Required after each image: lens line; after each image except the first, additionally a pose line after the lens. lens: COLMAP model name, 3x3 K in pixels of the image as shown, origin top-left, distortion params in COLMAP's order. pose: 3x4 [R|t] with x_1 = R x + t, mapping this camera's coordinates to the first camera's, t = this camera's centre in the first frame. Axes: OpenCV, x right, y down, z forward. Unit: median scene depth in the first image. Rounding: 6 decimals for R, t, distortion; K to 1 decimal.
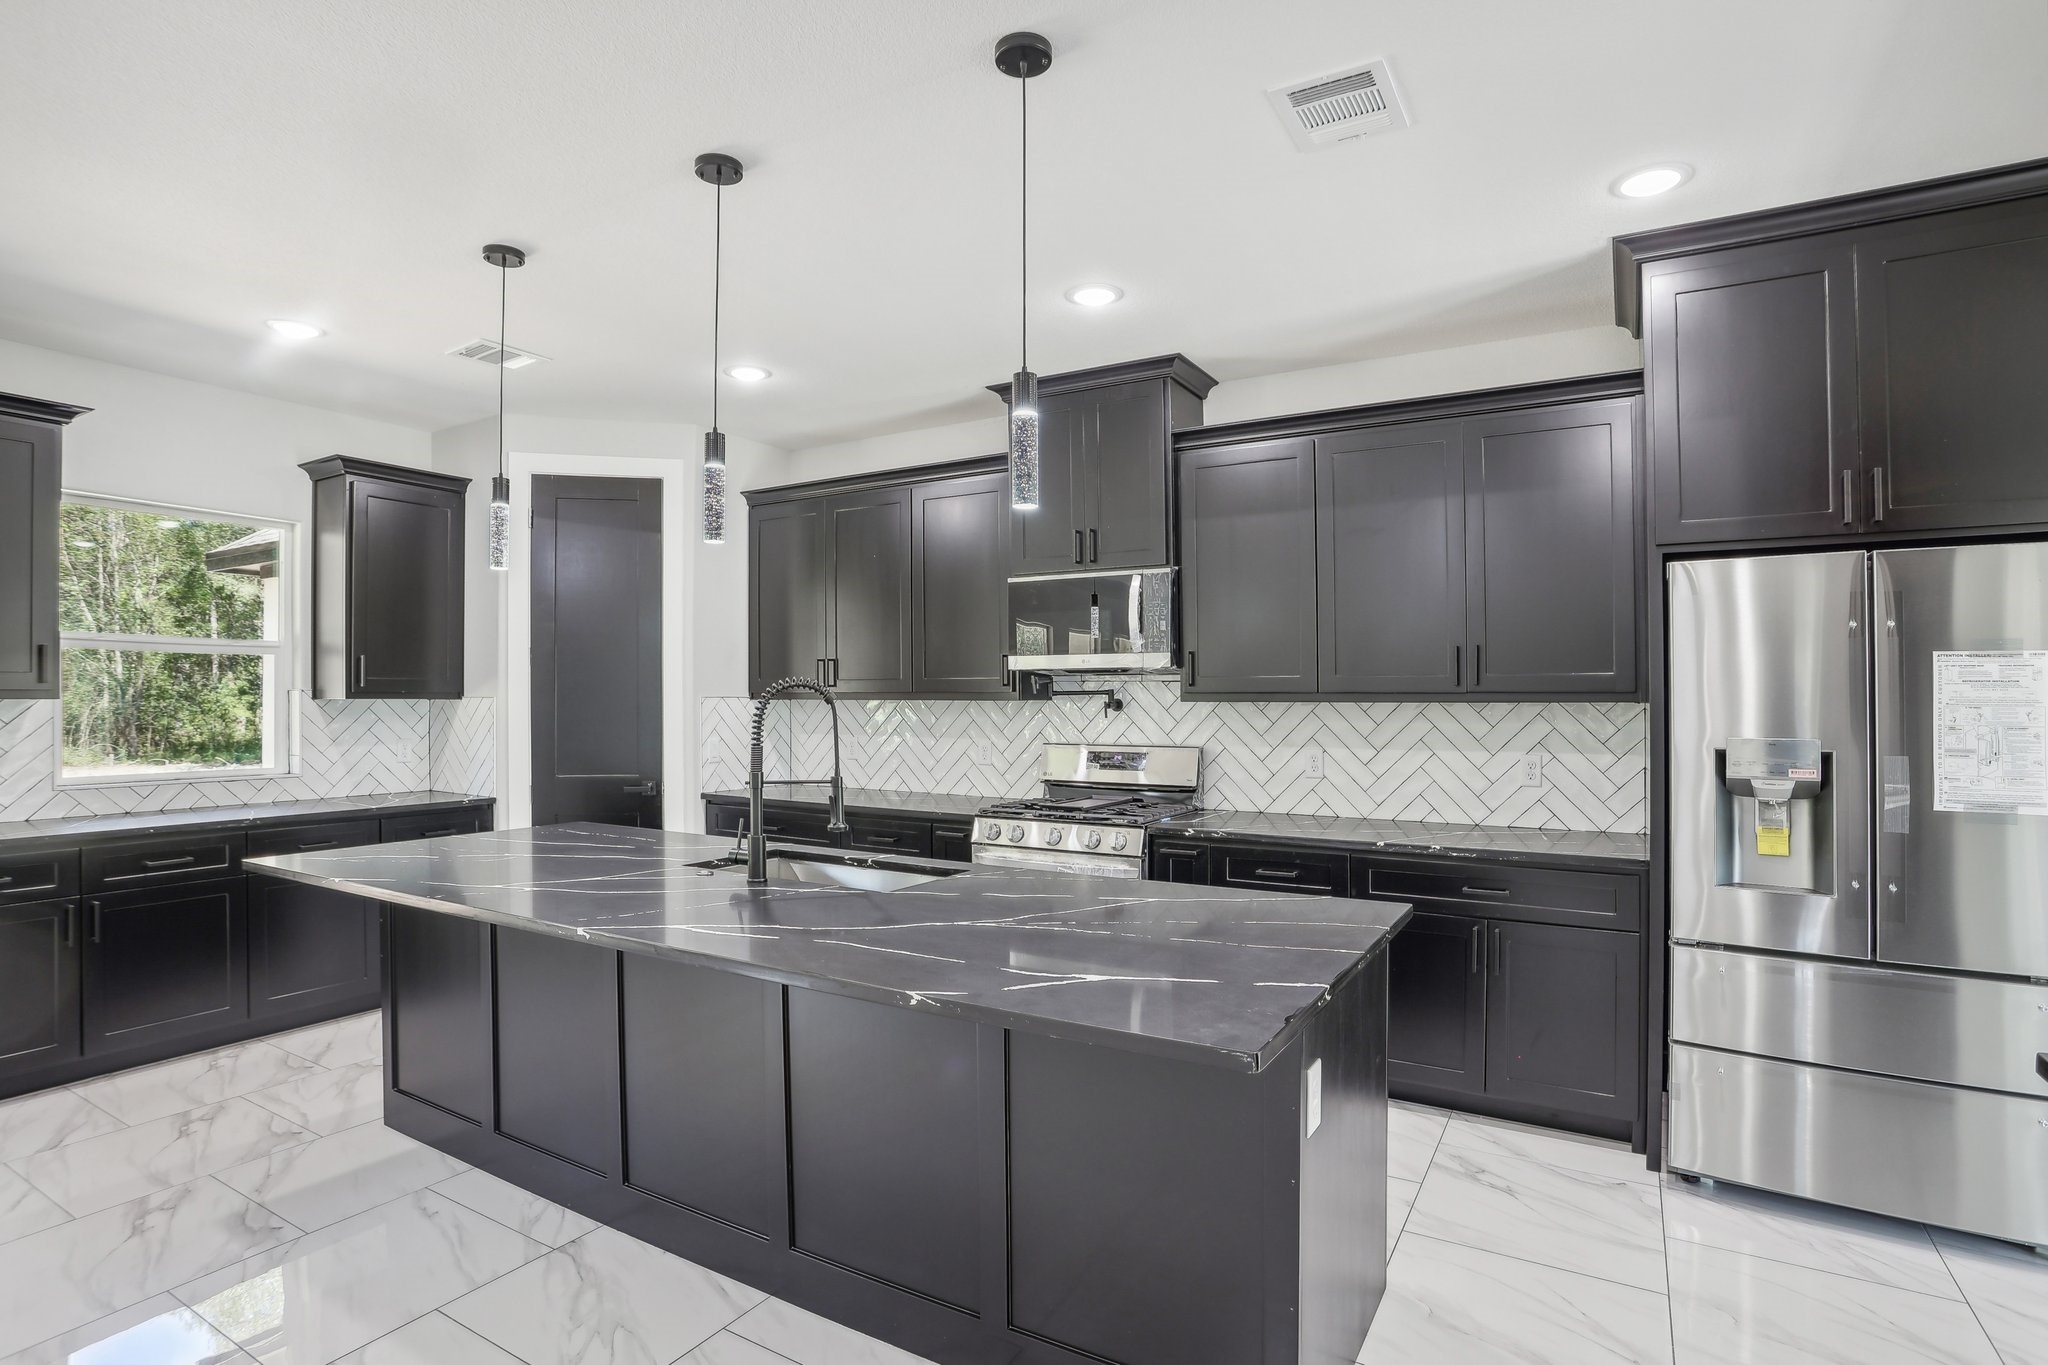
lens RADIAL K [[1023.5, 0, 1017.2], [0, 1023.5, 693.4], [0, 0, 1]] dist [-0.056613, 0.024399]
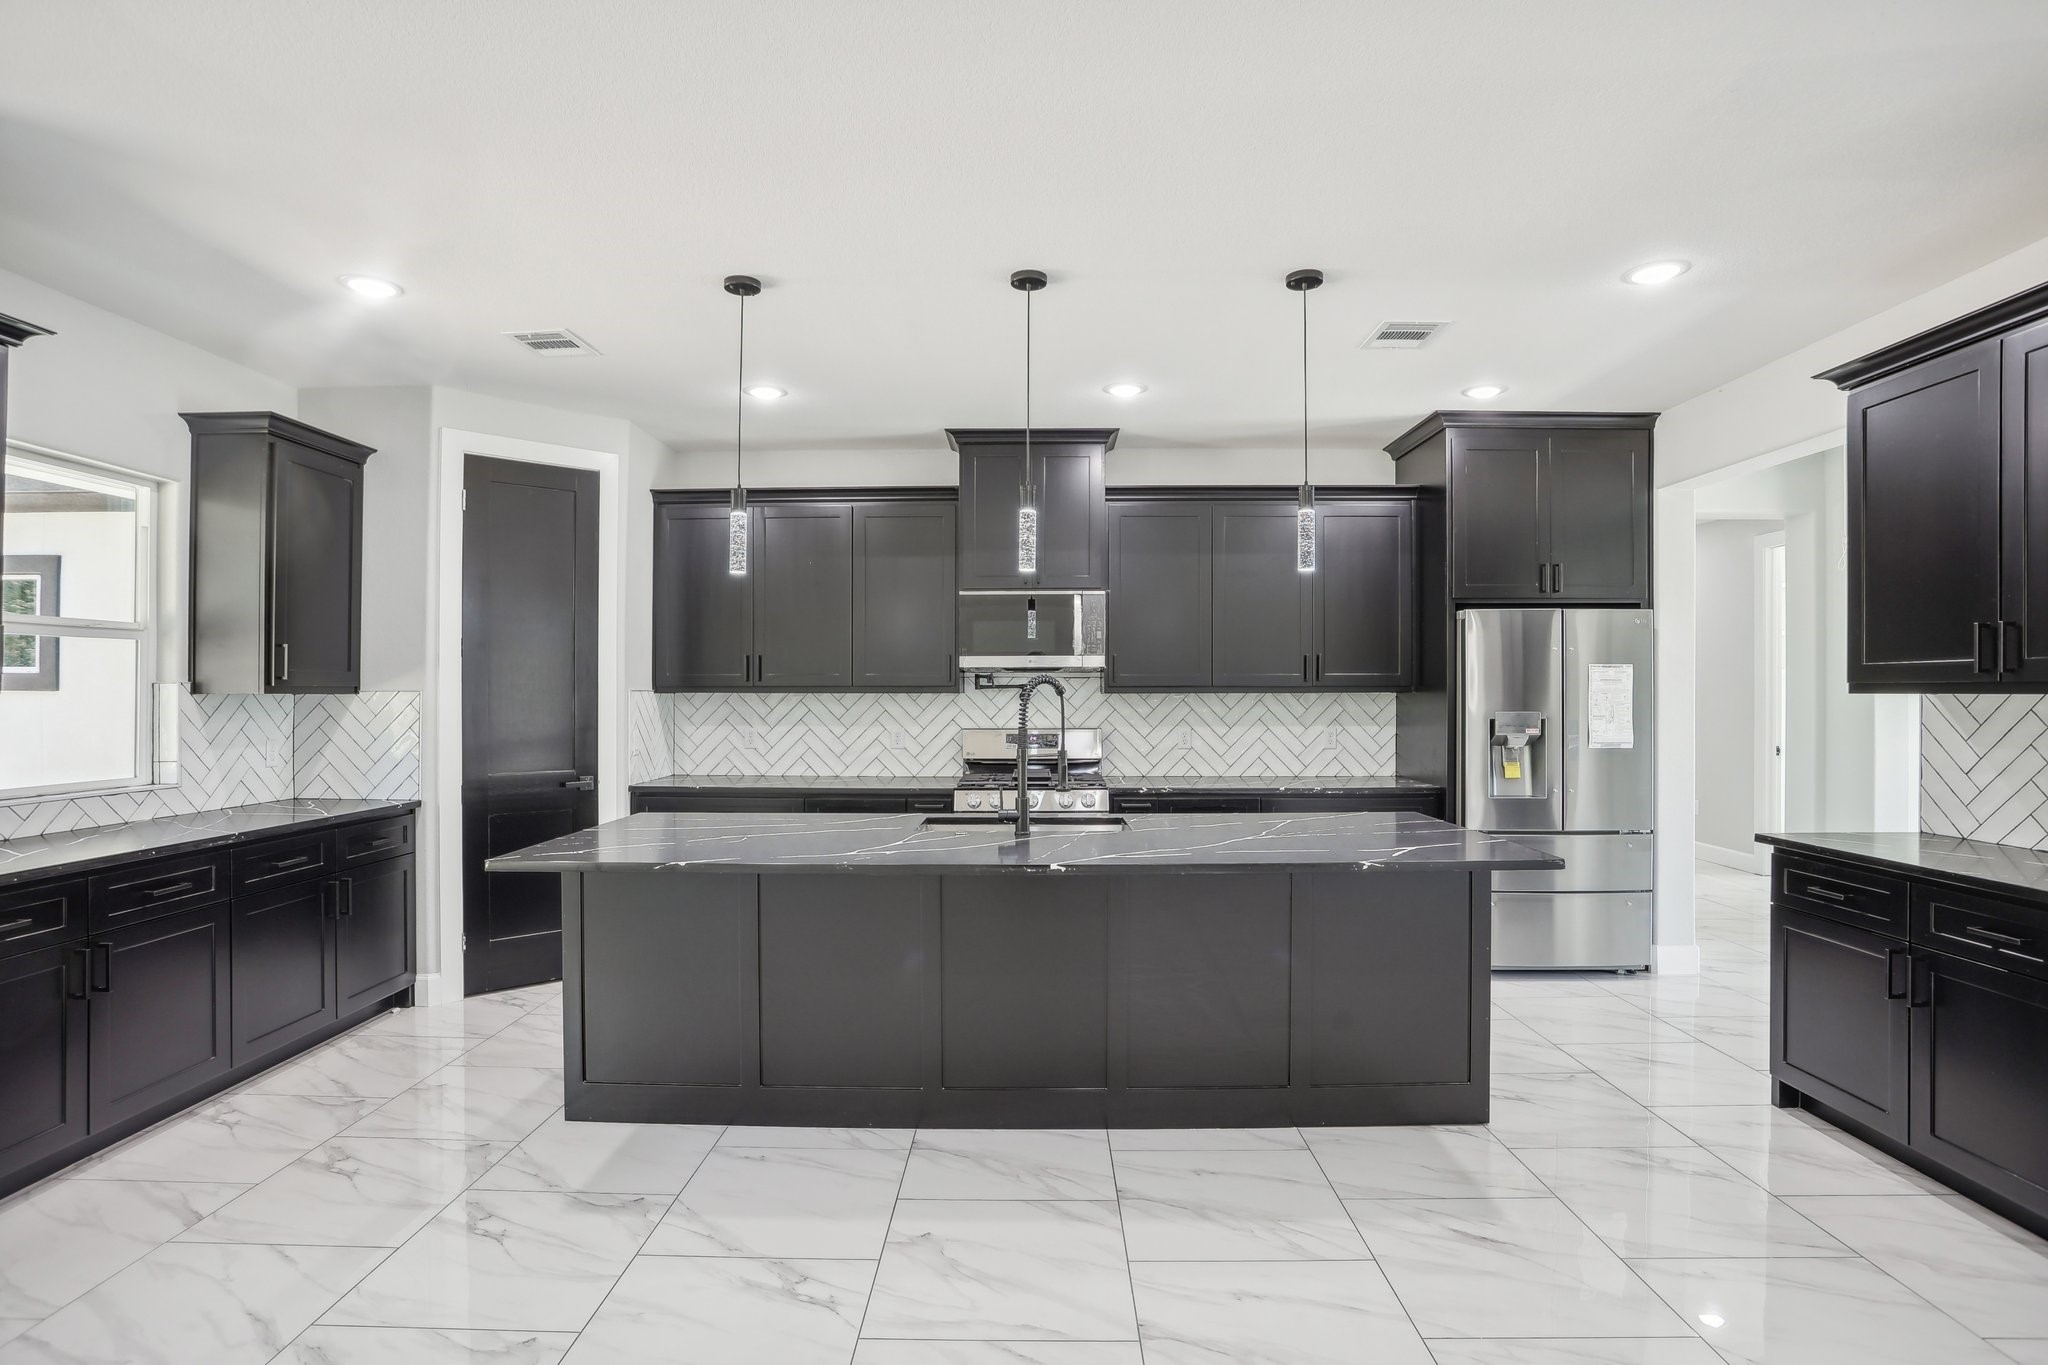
lens RADIAL K [[1023.5, 0, 1019.9], [0, 1023.5, 677.7], [0, 0, 1]] dist [-0.056613, 0.024399]
pose [[0.867198, 0.003829, 0.497949, -0.589264], [0.000477, 0.999964, -0.008520, -0.000503], [-0.497964, 0.007626, 0.867164, -0.075922]]
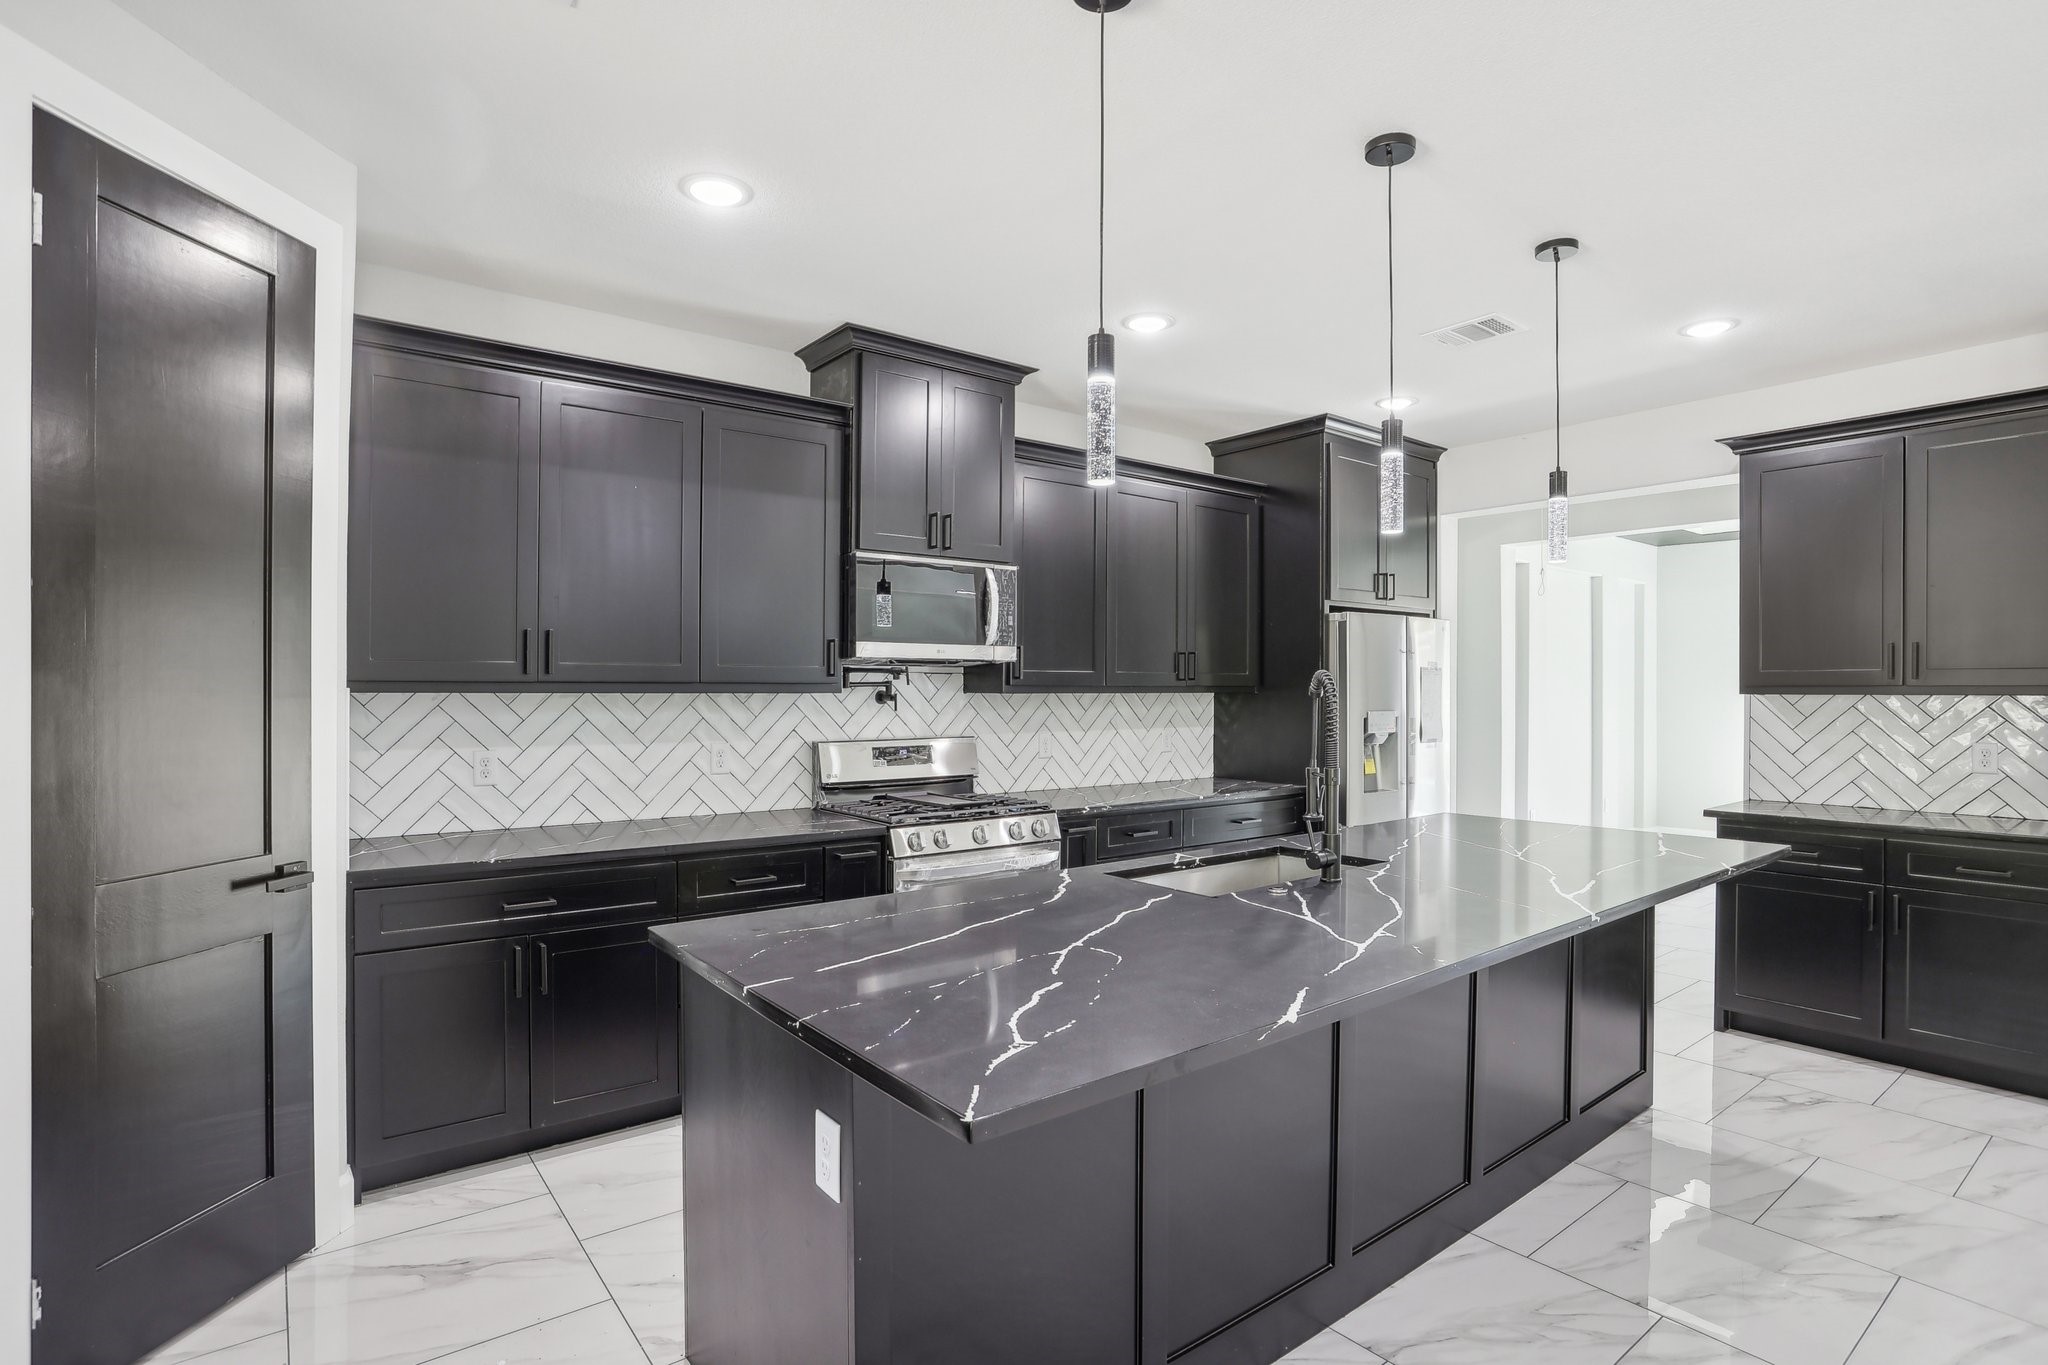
lens RADIAL K [[1023.5, 0, 1040.8], [0, 1023.5, 667.8], [0, 0, 1]] dist [-0.056613, 0.024399]
pose [[0.354321, 0.018918, 0.934933, -0.826338], [-0.004837, 0.999819, -0.018398, 0.001091], [-0.935111, 0.001997, 0.354348, 0.598257]]
